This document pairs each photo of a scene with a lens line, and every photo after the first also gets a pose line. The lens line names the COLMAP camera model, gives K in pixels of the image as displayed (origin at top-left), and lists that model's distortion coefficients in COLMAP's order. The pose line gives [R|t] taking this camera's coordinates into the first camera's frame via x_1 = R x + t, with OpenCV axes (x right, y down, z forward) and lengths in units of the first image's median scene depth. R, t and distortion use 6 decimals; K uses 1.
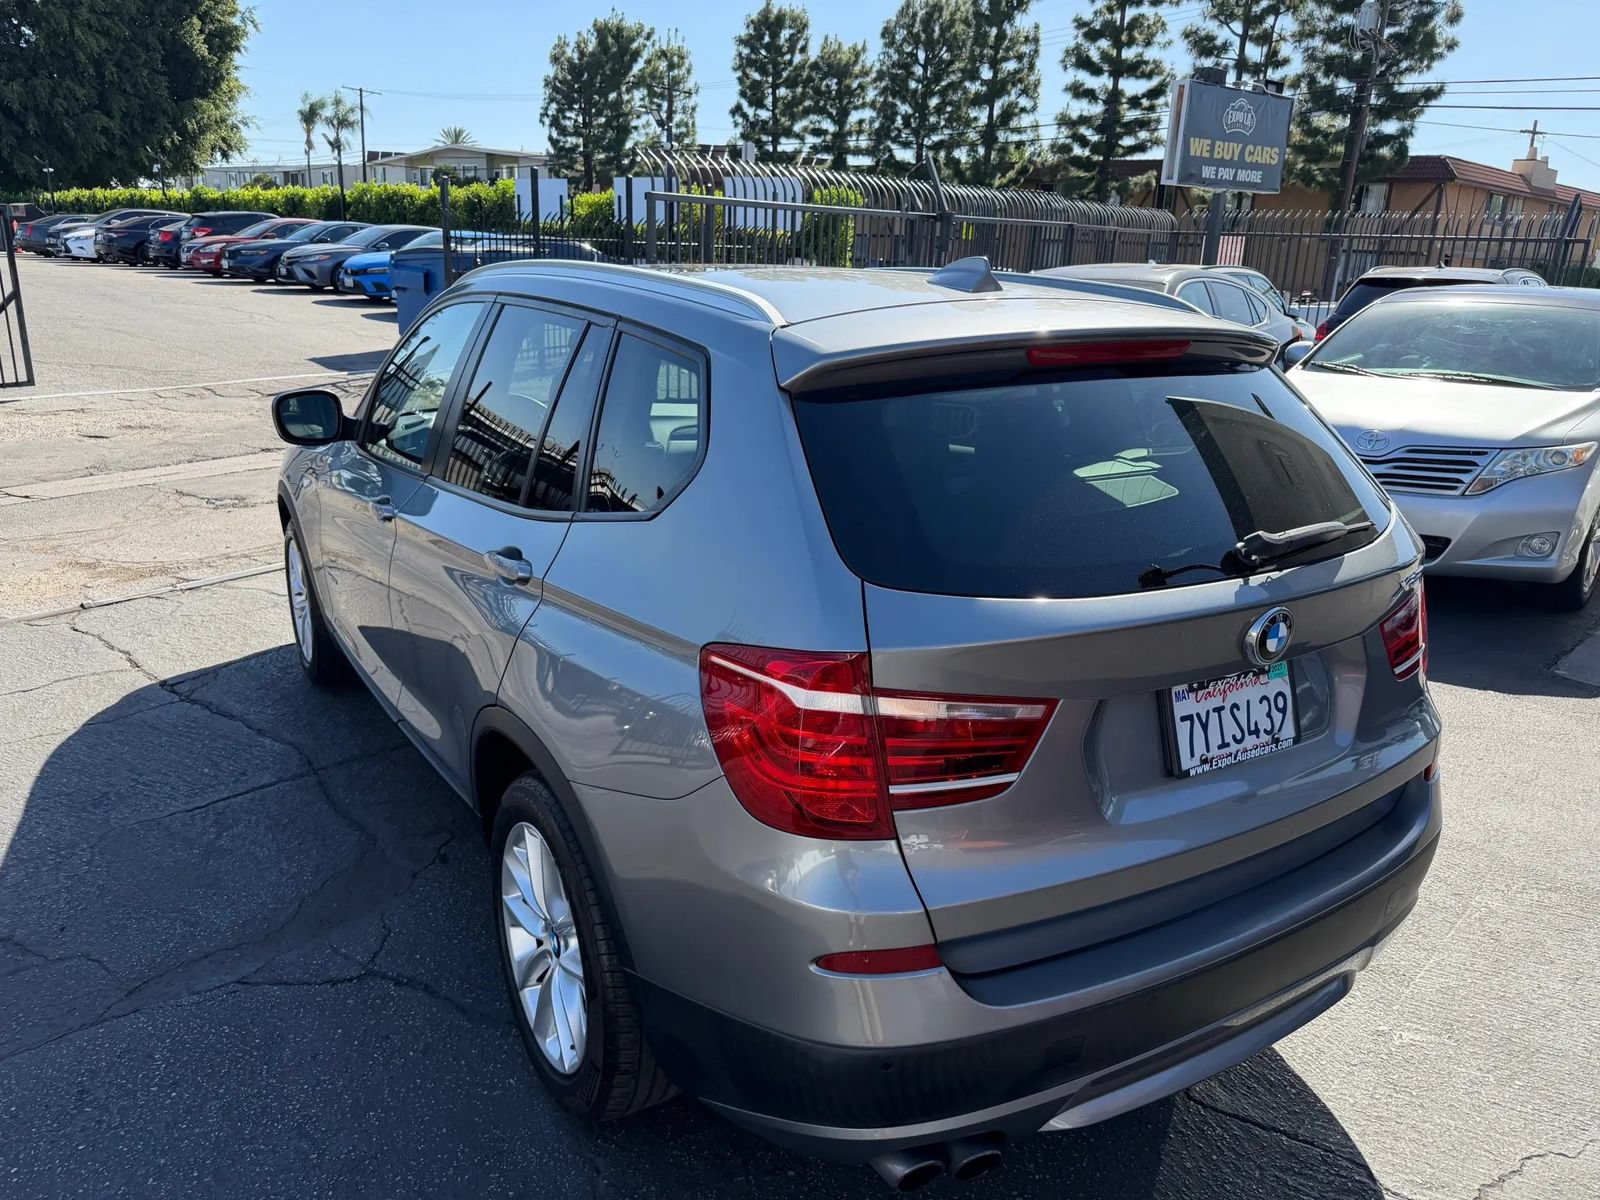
lens RADIAL K [[1138.0, 0, 794.7], [0, 1138.0, 580.8], [0, 0, 1]] dist [0.013506, -0.020692]
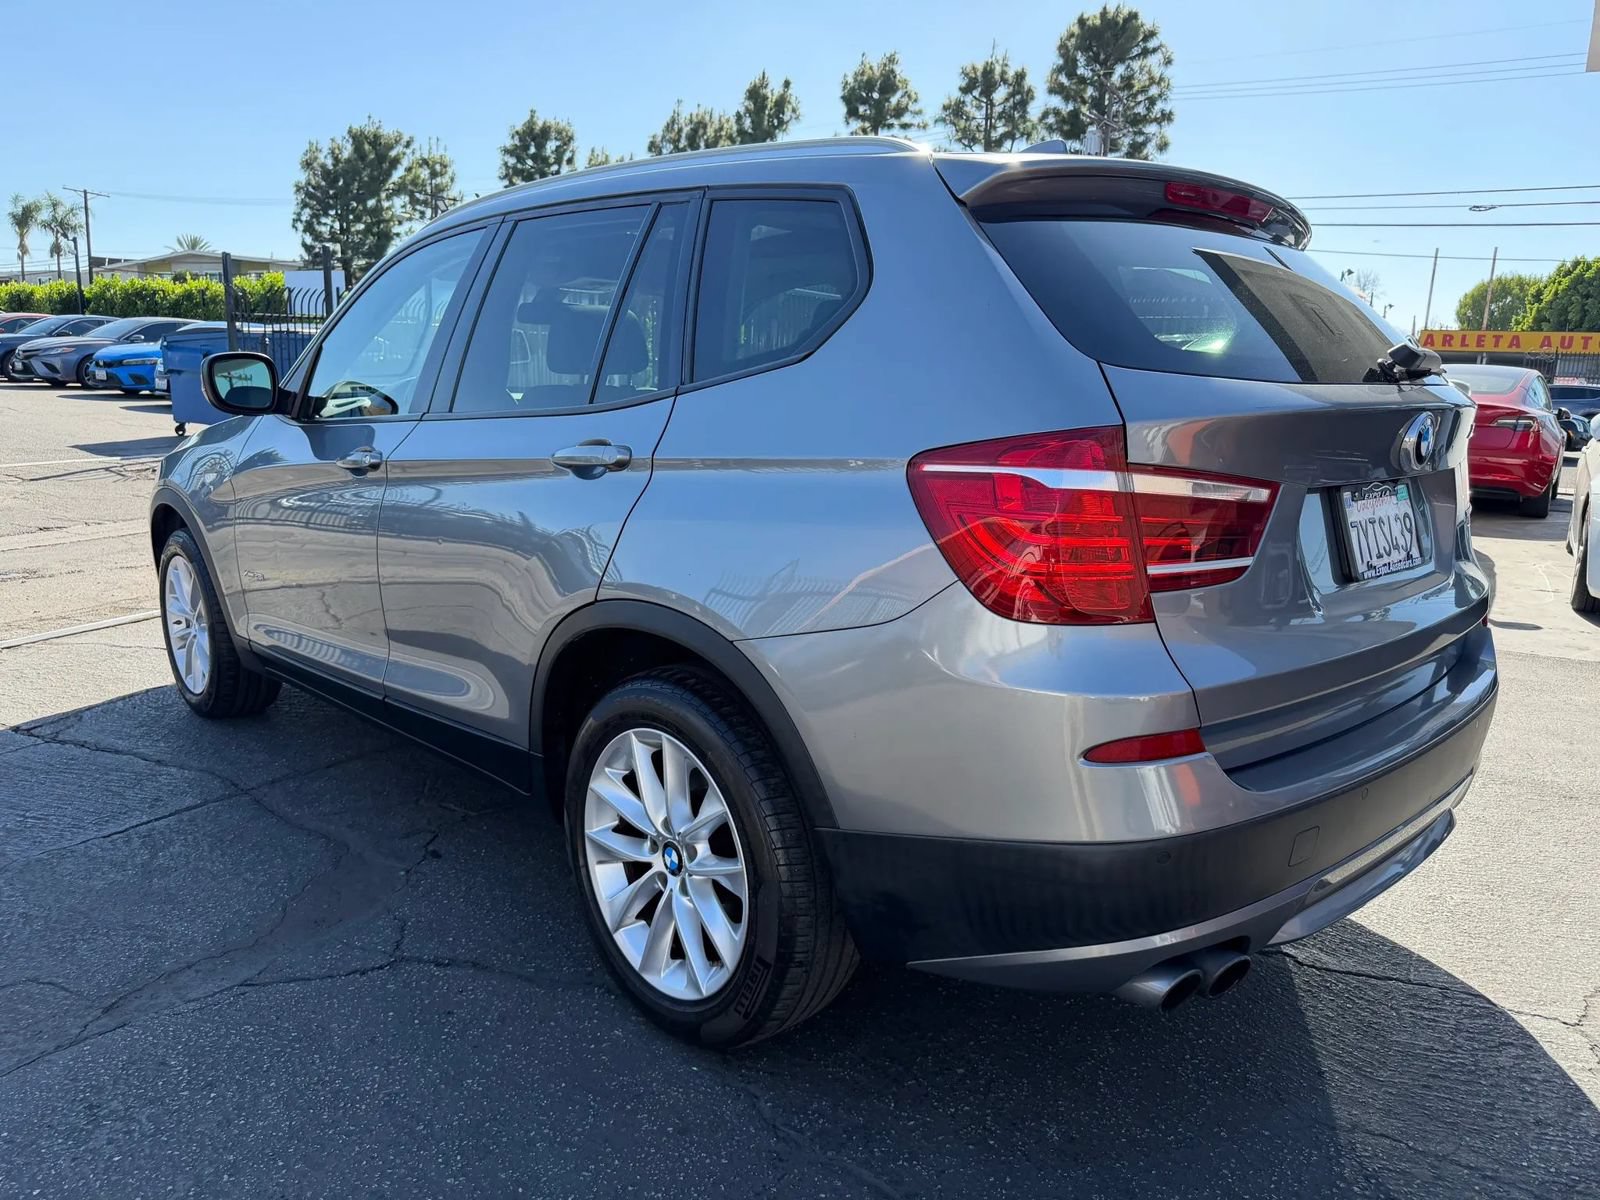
lens RADIAL K [[1138.0, 0, 810.0], [0, 1138.0, 598.5], [0, 0, 1]] dist [0.013506, -0.020692]
pose [[0.978429, -0.048366, 0.200841, -0.067289], [0.063518, 0.995544, -0.069694, 0.044143], [-0.196575, 0.080948, 0.977142, 0.018474]]
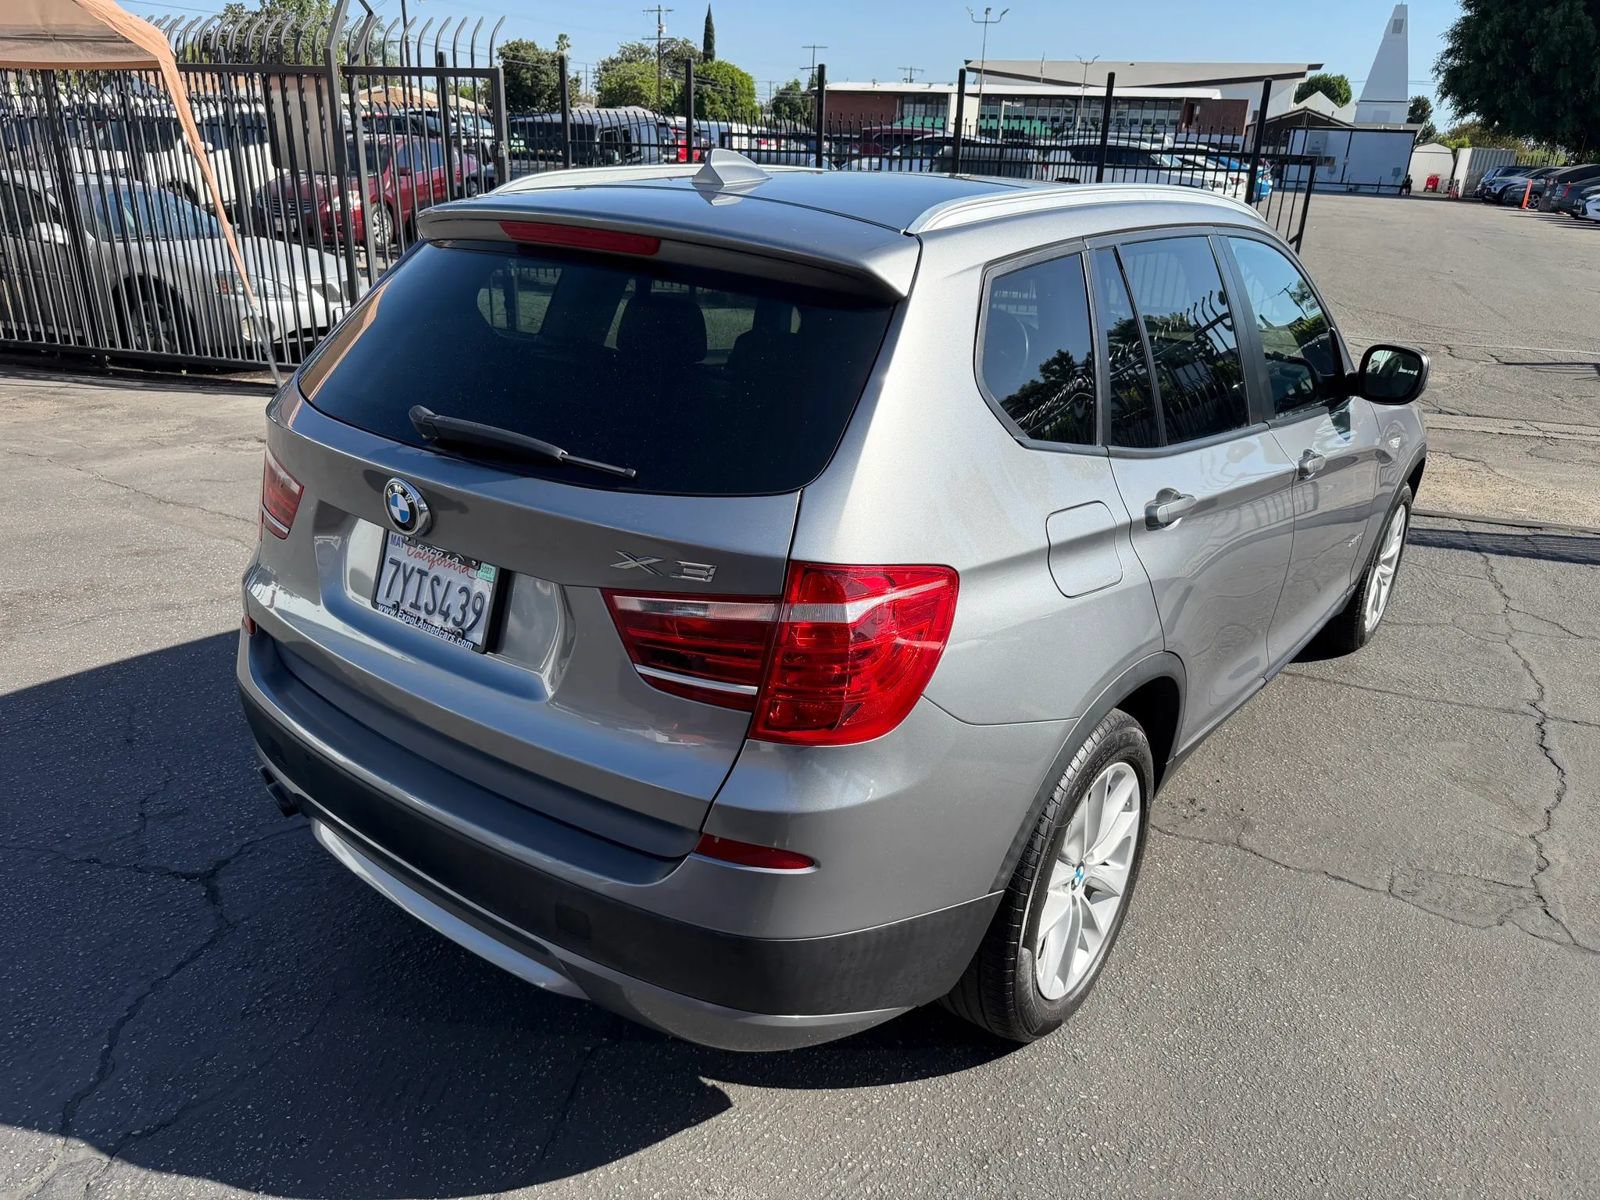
lens RADIAL K [[1138.0, 0, 792.3], [0, 1138.0, 605.1], [0, 0, 1]] dist [0.013506, -0.020692]
pose [[0.371000, 0.330071, -0.867993, 0.281242], [-0.289284, 0.929269, 0.229726, -0.039475], [0.882425, 0.165868, 0.440243, 0.167359]]
